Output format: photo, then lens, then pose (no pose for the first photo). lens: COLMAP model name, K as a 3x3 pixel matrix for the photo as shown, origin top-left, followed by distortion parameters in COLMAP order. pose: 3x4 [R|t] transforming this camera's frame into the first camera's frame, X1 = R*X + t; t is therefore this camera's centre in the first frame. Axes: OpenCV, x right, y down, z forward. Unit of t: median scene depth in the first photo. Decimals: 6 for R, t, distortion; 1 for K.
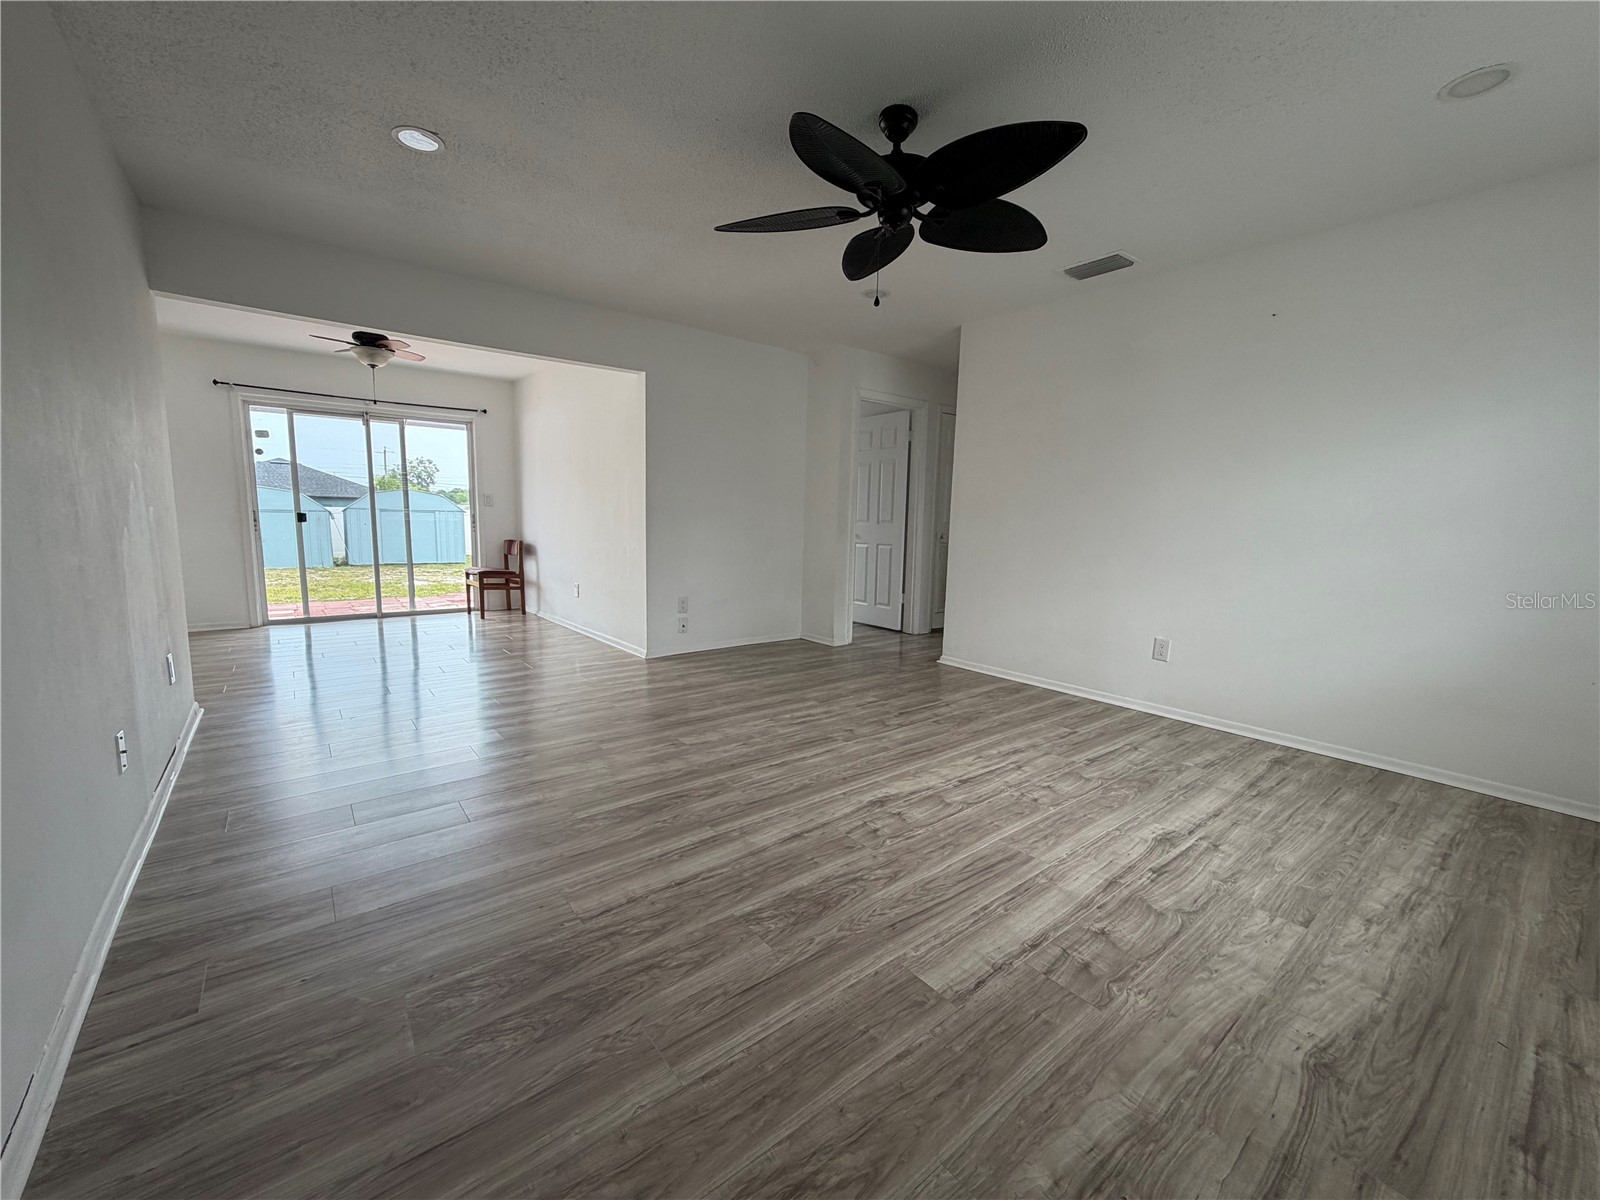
lens RADIAL K [[636.8, 0, 794.2], [0, 636.8, 599.3], [0, 0, 1]] dist [-0.000302, 0.000136]
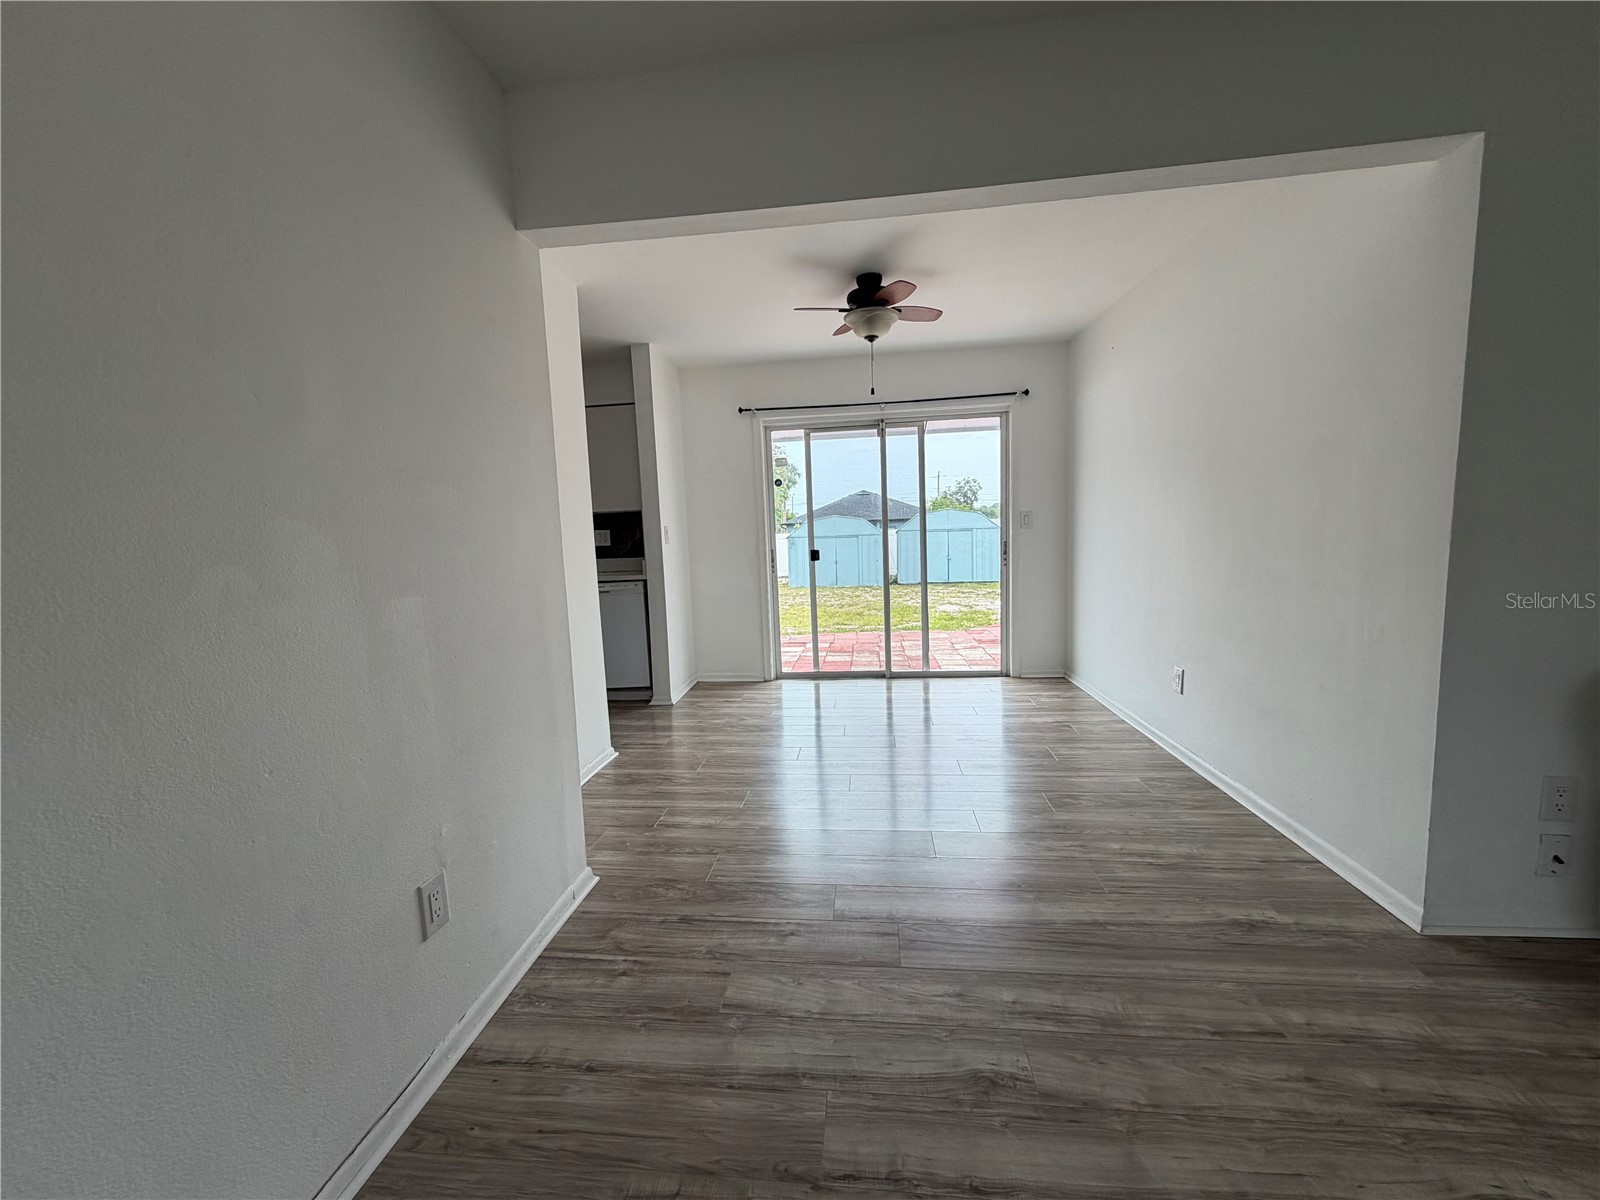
lens RADIAL K [[636.8, 0, 794.2], [0, 636.8, 599.3], [0, 0, 1]] dist [-0.000302, 0.000136]
pose [[0.704272, 0.029357, -0.709323, -0.182655], [-0.039523, 0.999216, 0.002113, -0.068976], [0.708829, 0.026546, 0.704880, 0.373060]]
